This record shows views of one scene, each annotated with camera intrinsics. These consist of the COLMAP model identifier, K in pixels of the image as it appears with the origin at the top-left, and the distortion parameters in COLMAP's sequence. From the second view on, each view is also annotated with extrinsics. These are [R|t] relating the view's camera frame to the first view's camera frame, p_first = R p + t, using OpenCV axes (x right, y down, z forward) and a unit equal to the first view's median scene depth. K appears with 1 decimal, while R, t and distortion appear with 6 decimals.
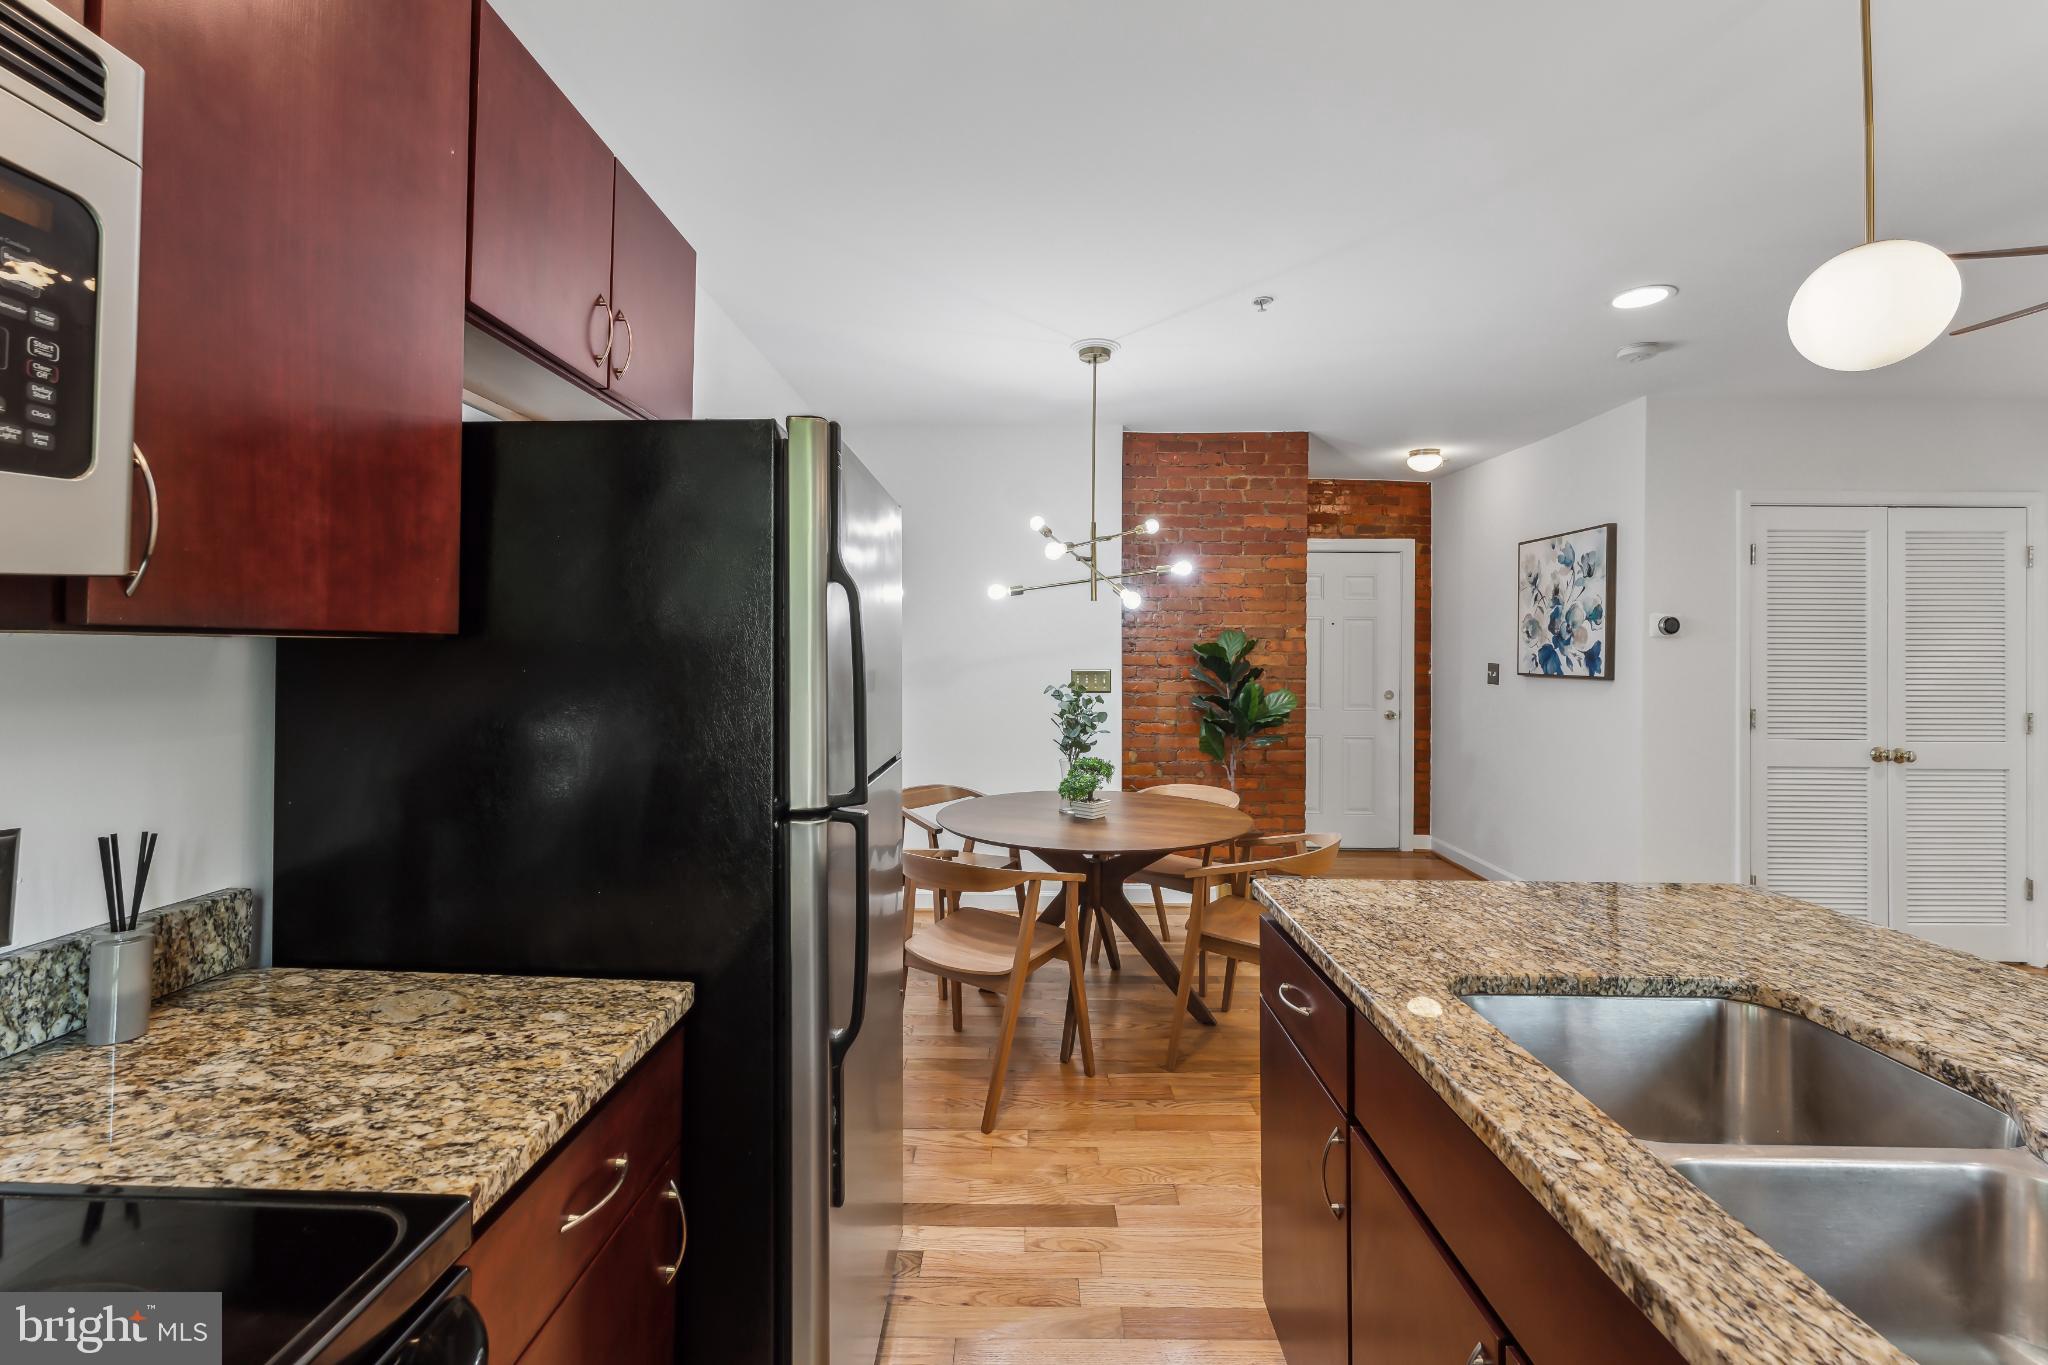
lens RADIAL K [[848.6, 0, 1009.2], [0, 848.6, 645.1], [0, 0, 1]] dist [-0.000123, -0.000193]
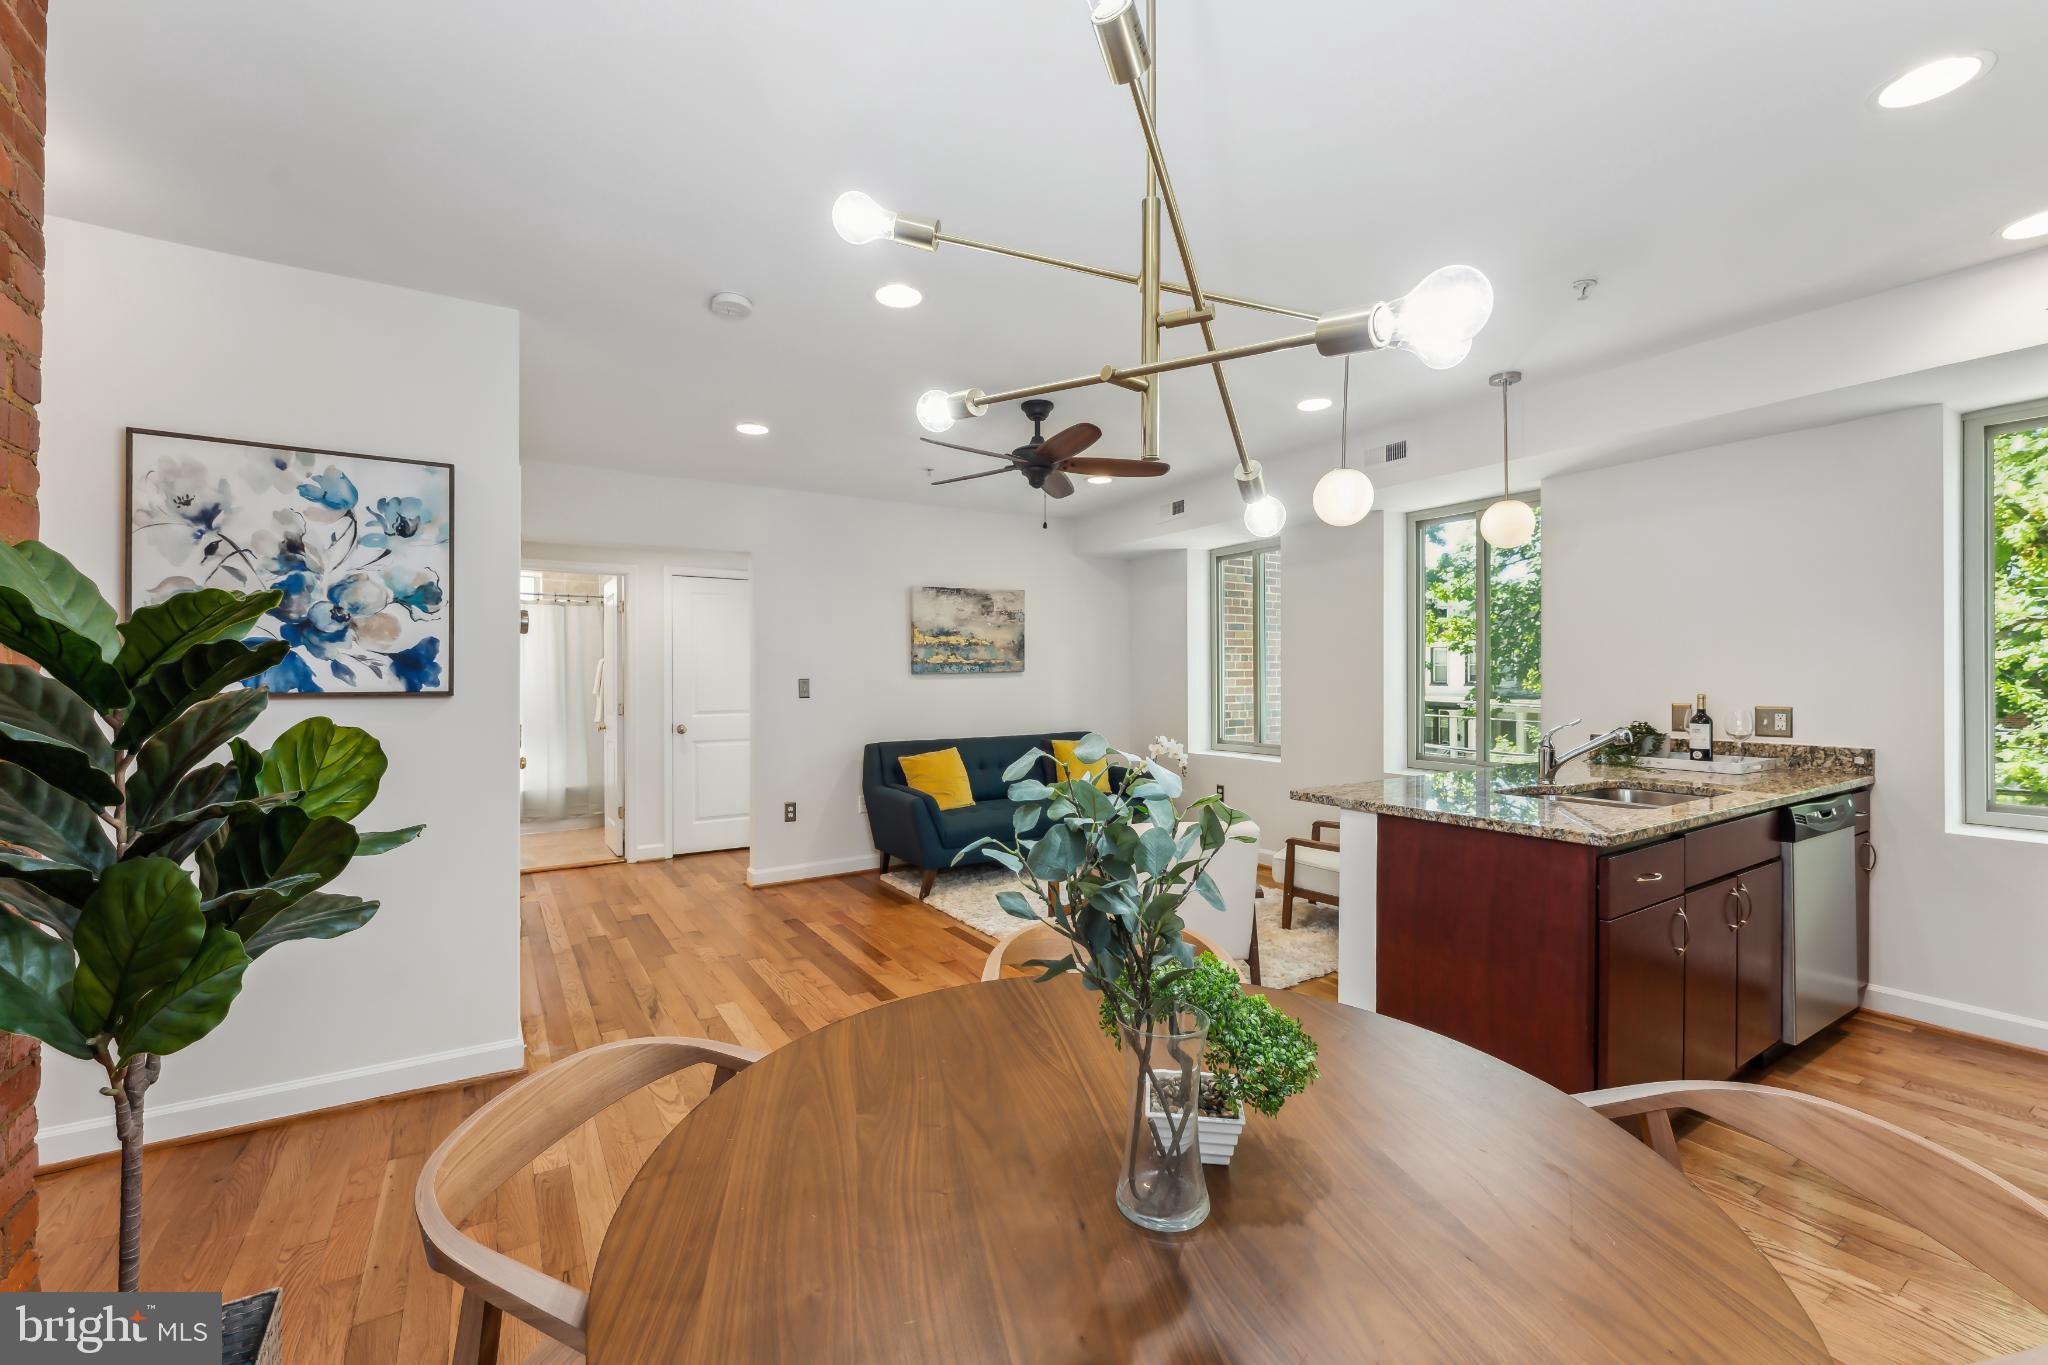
lens RADIAL K [[836.4, 0, 1027.1], [0, 836.4, 677.7], [0, 0, 1]] dist [0.000082, 0.000294]
pose [[-0.558142, -0.006003, 0.829724, -0.102247], [-0.009557, 0.999954, 0.000805, 0.021288], [-0.829690, -0.007481, -0.558174, 0.975495]]
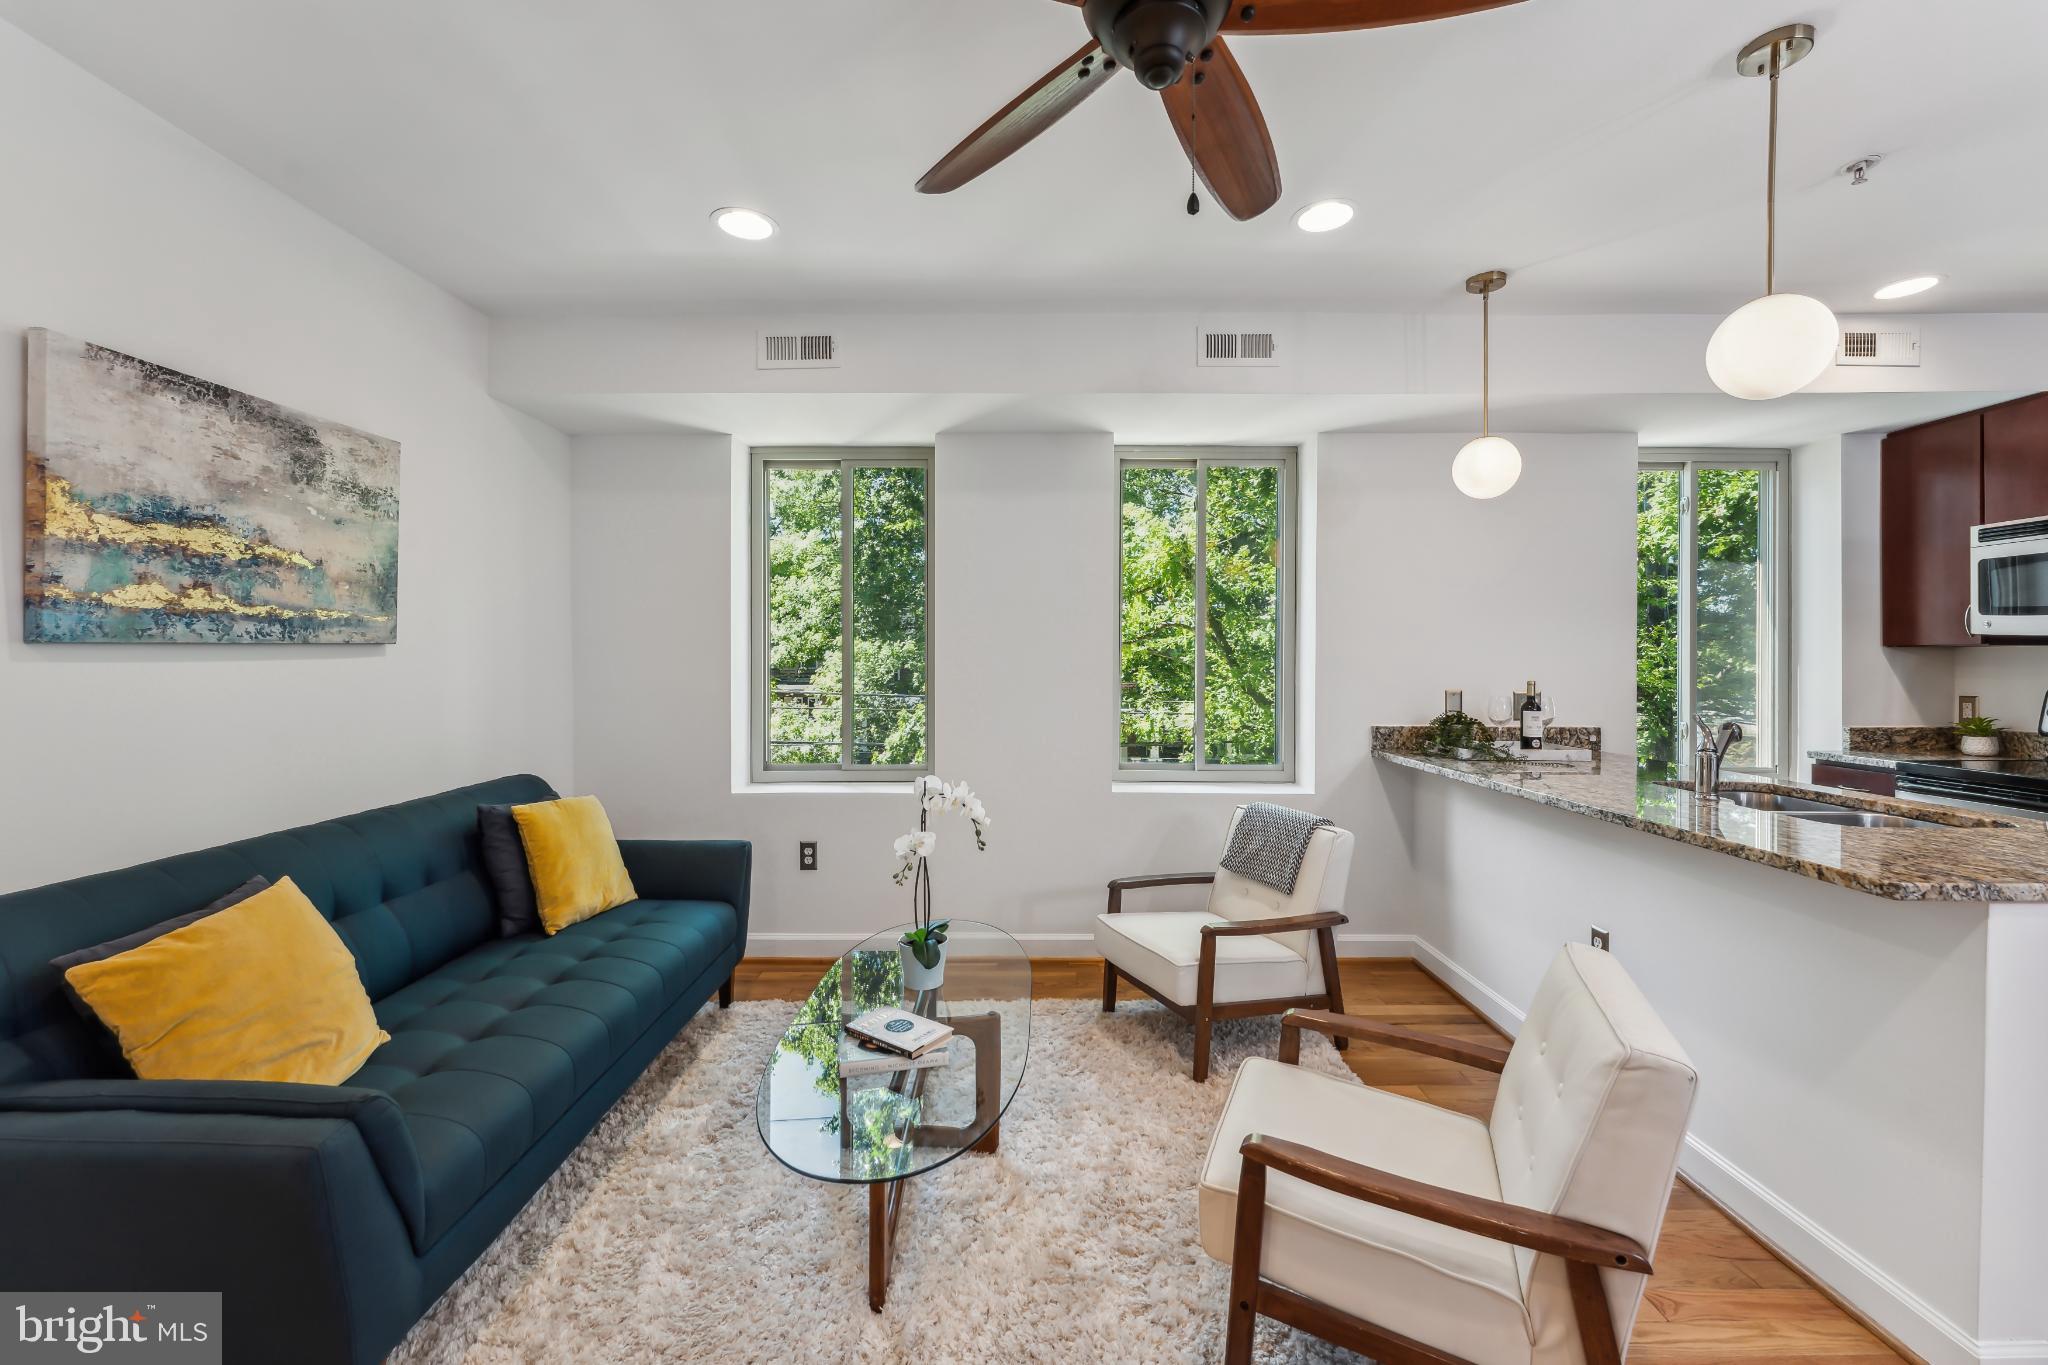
lens RADIAL K [[828.5, 0, 1024.2], [0, 828.5, 658.6], [0, 0, 1]] dist [0.000082, 0.000094]
pose [[-0.999754, -0.009517, -0.020026, 0.727317], [-0.009222, 0.999848, -0.014807, 0.027193], [0.020164, -0.014619, -0.999690, 0.744660]]
